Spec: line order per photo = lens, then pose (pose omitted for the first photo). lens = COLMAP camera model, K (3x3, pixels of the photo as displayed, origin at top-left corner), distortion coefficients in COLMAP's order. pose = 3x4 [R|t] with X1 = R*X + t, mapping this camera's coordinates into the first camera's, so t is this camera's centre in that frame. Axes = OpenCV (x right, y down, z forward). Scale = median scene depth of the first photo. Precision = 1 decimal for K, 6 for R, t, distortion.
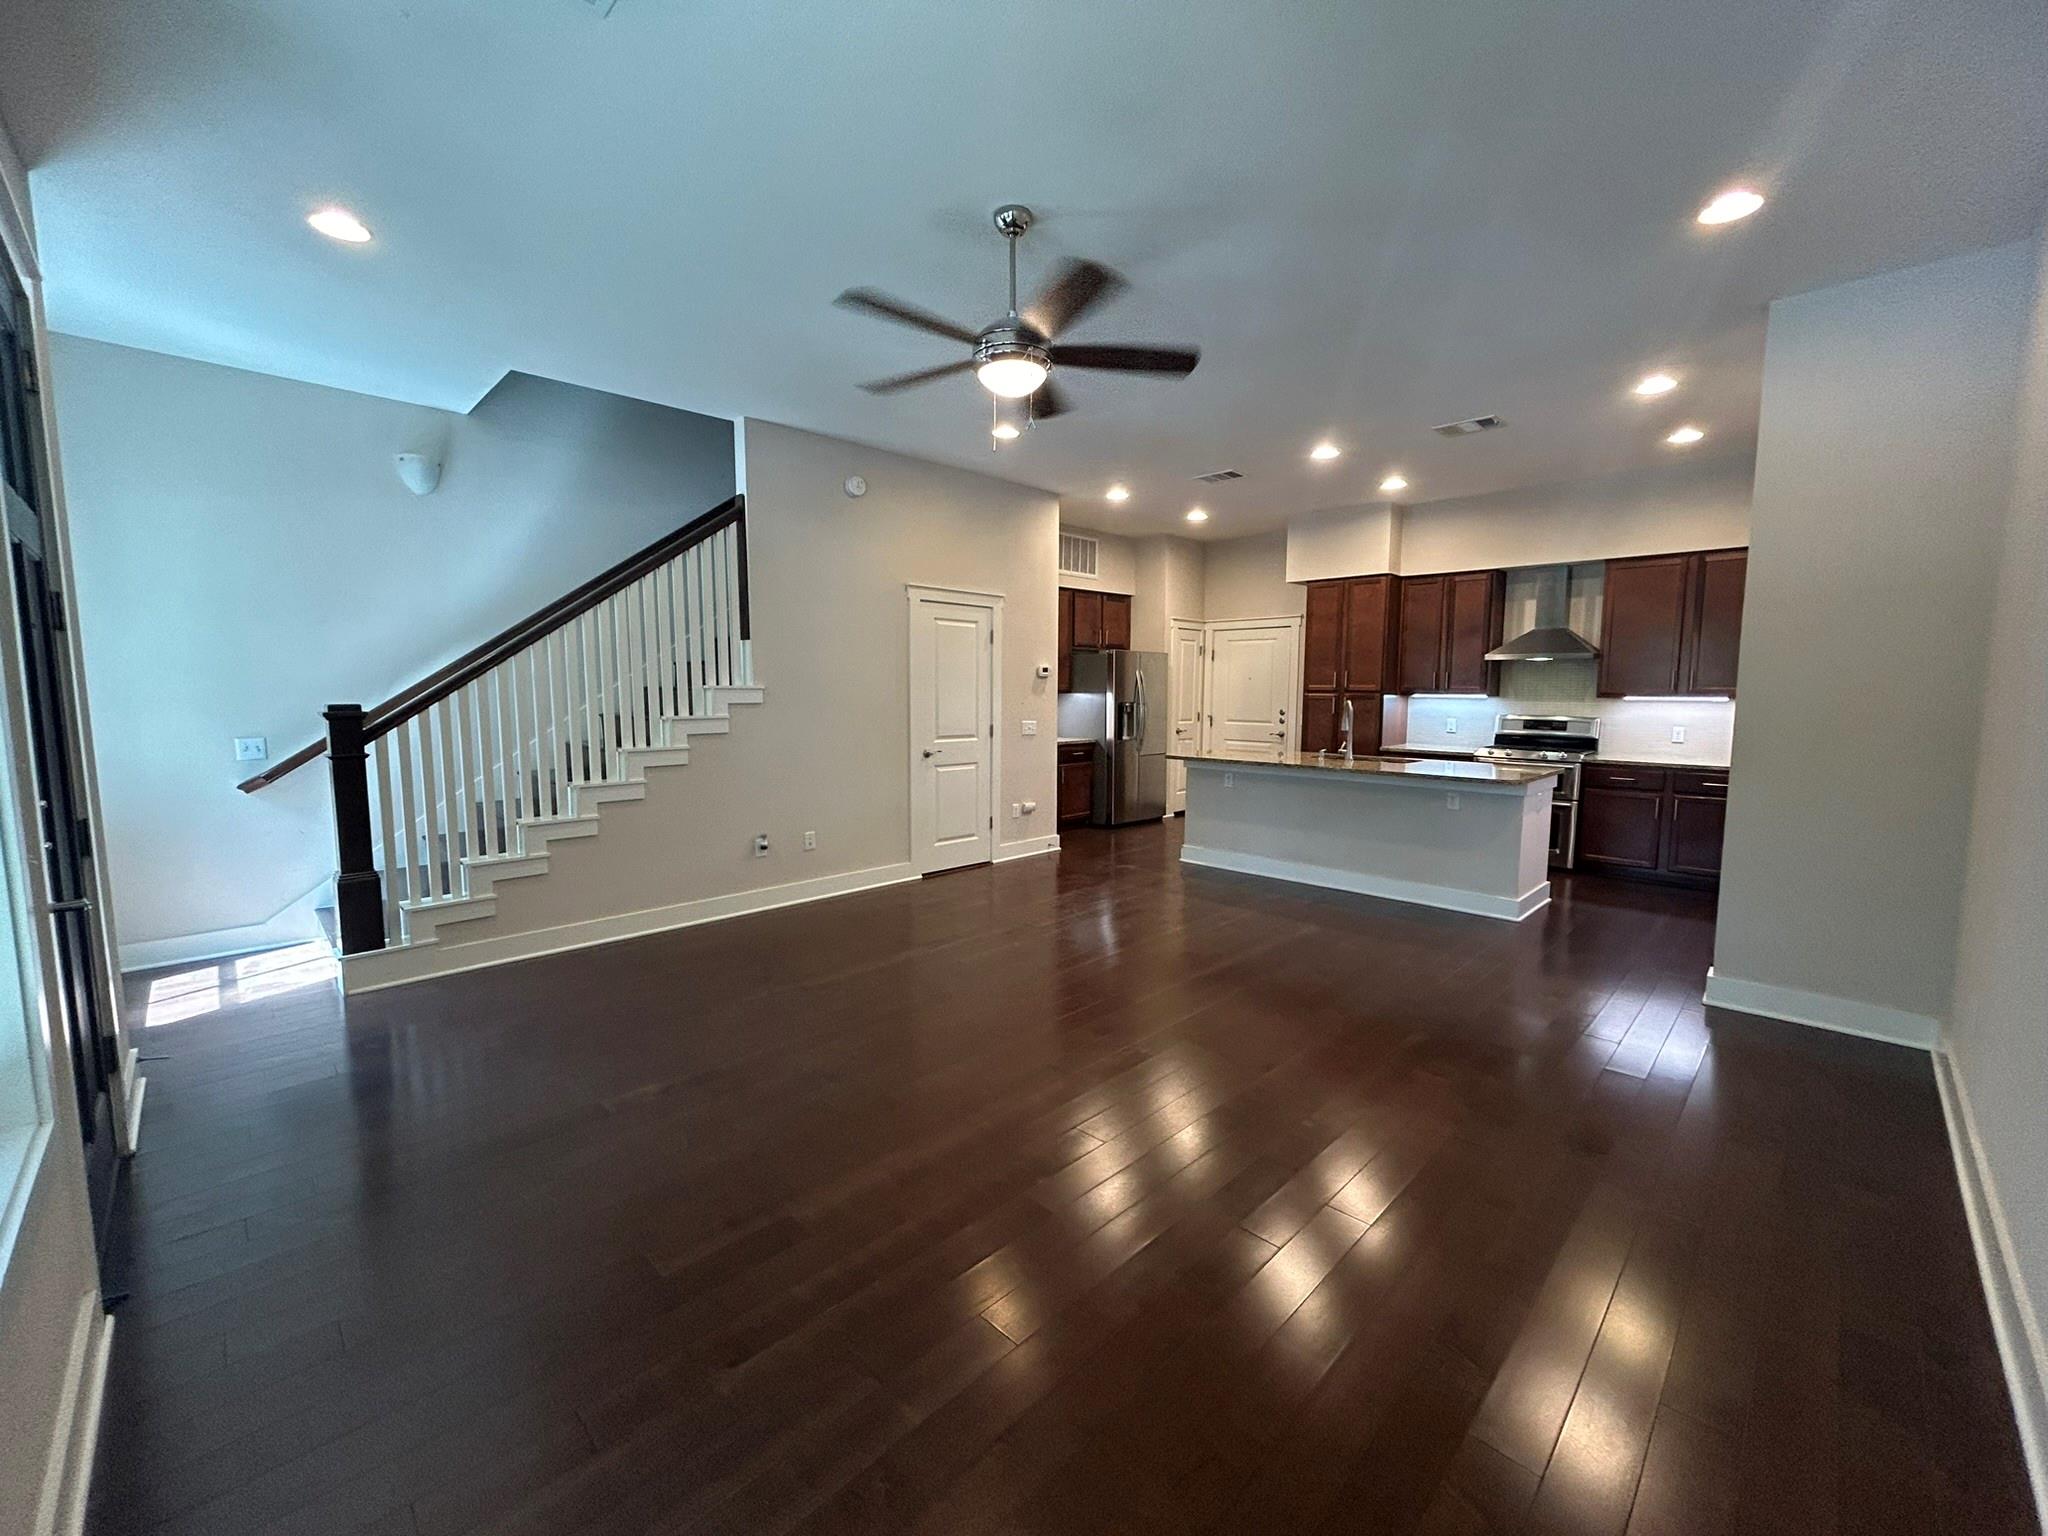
lens RADIAL K [[819.2, 0, 1024.0], [0, 819.2, 768.0], [0, 0, 1]] dist [-0.028593, -0.000009]
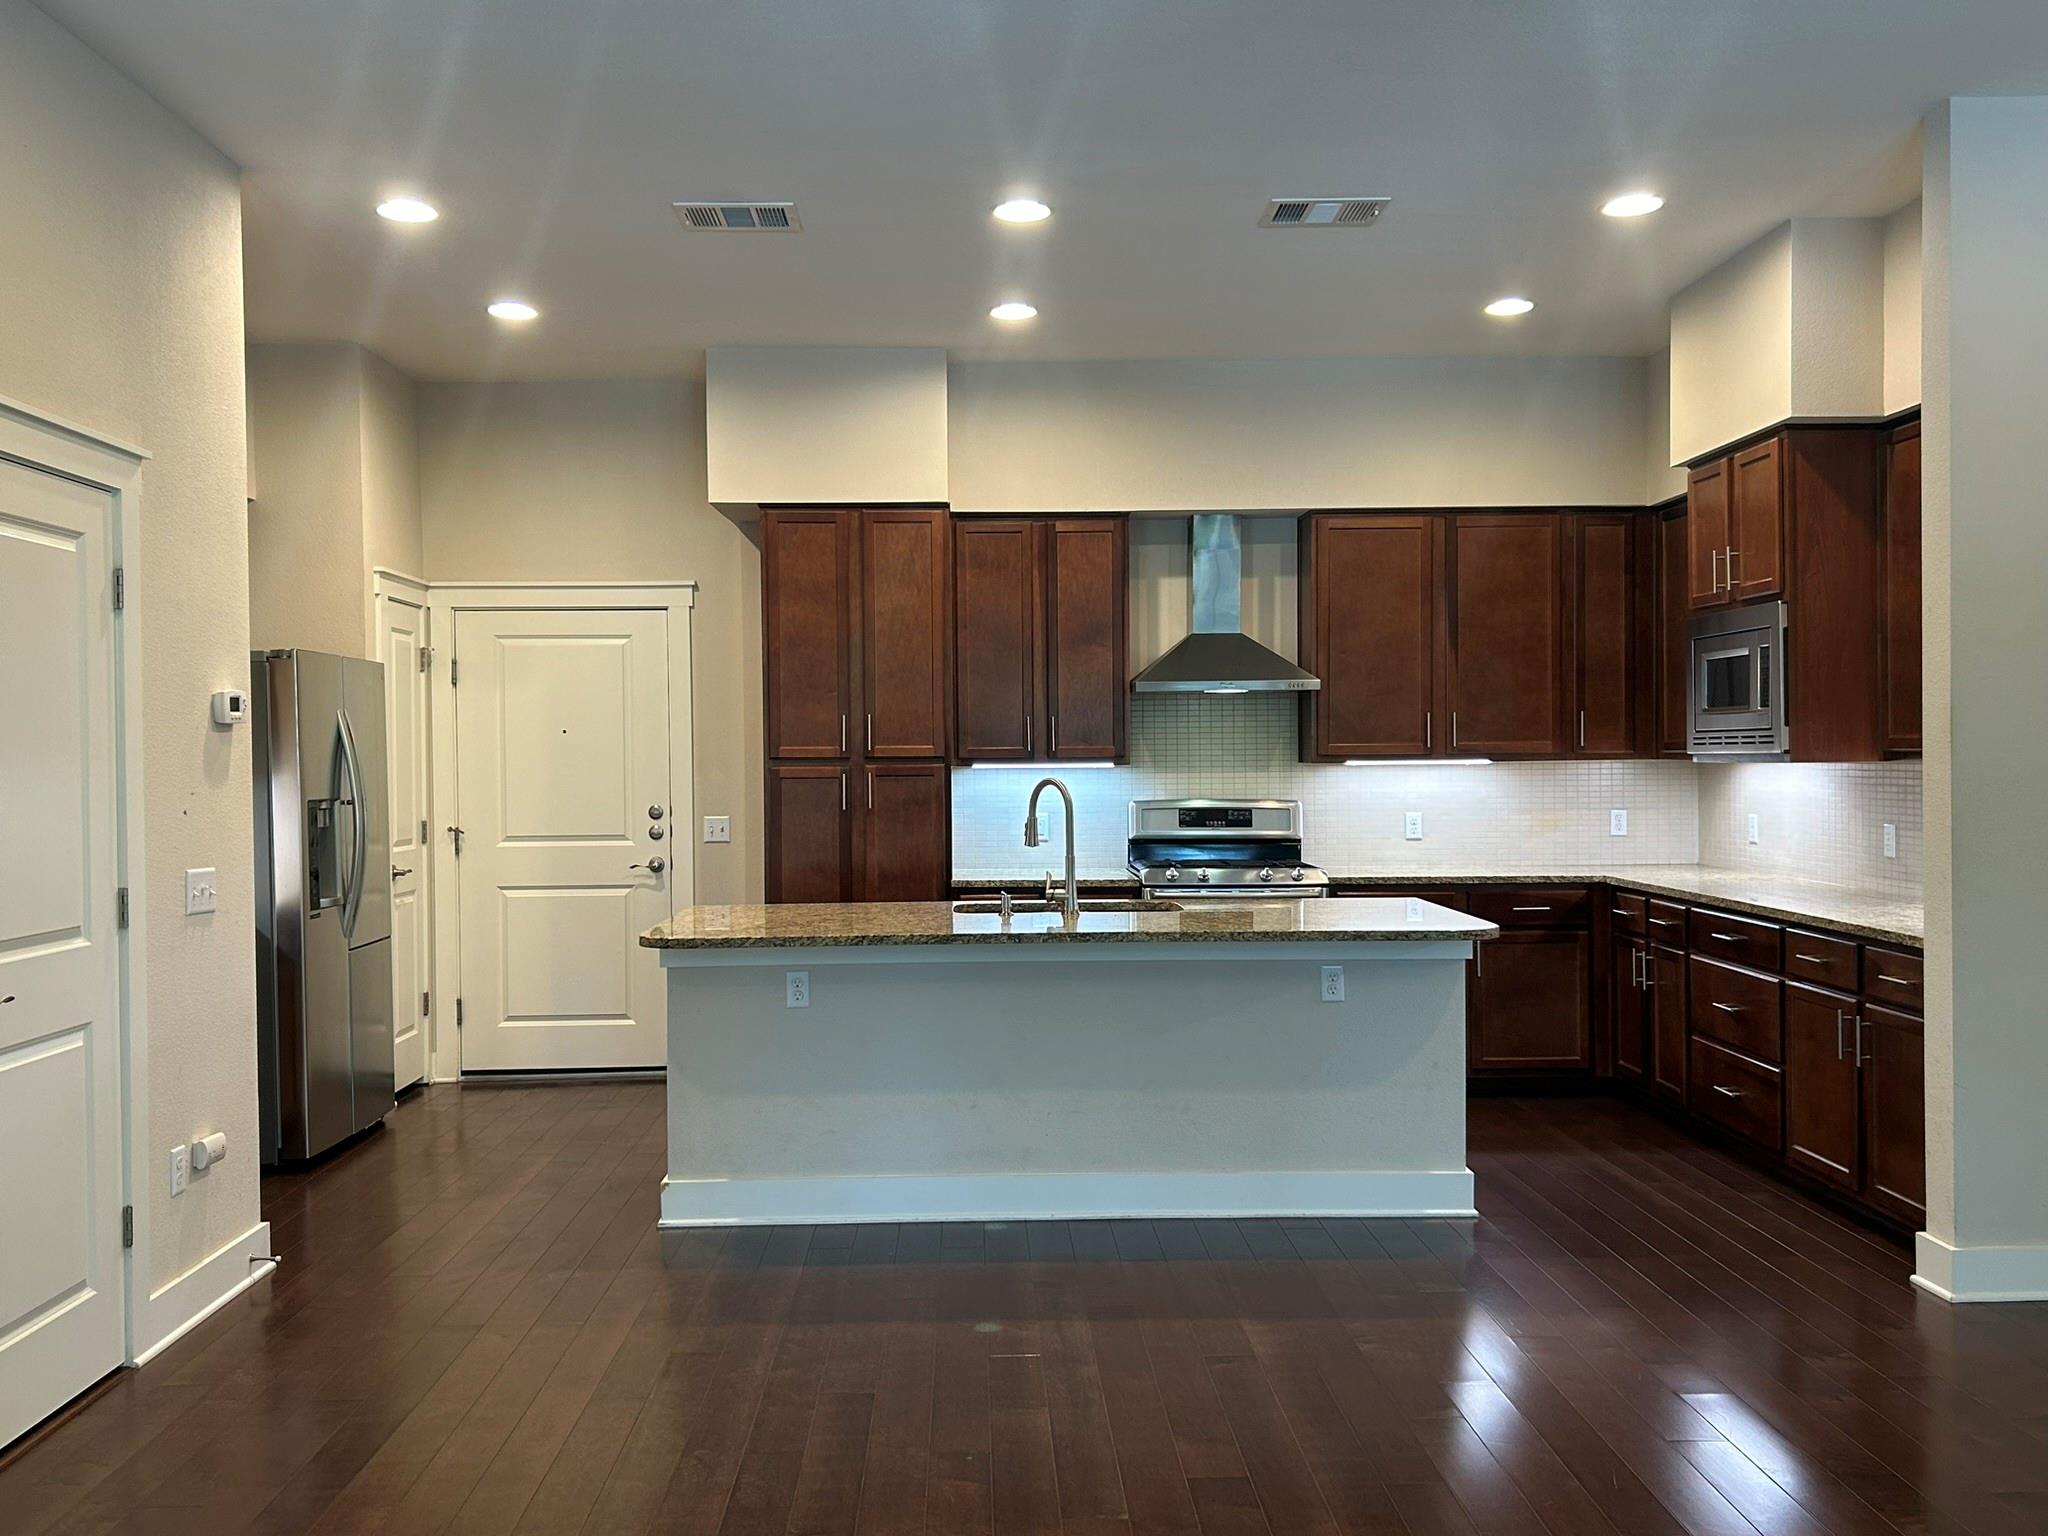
lens RADIAL K [[1800.4, 0, 1024.0], [0, 1800.4, 768.0], [0, 0, 1]] dist [0.074818, -0.002649]
pose [[0.683497, -0.015122, 0.729796, -0.274420], [0.082176, 0.995024, -0.056345, -0.029167], [-0.725313, 0.098484, 0.681339, 0.291521]]
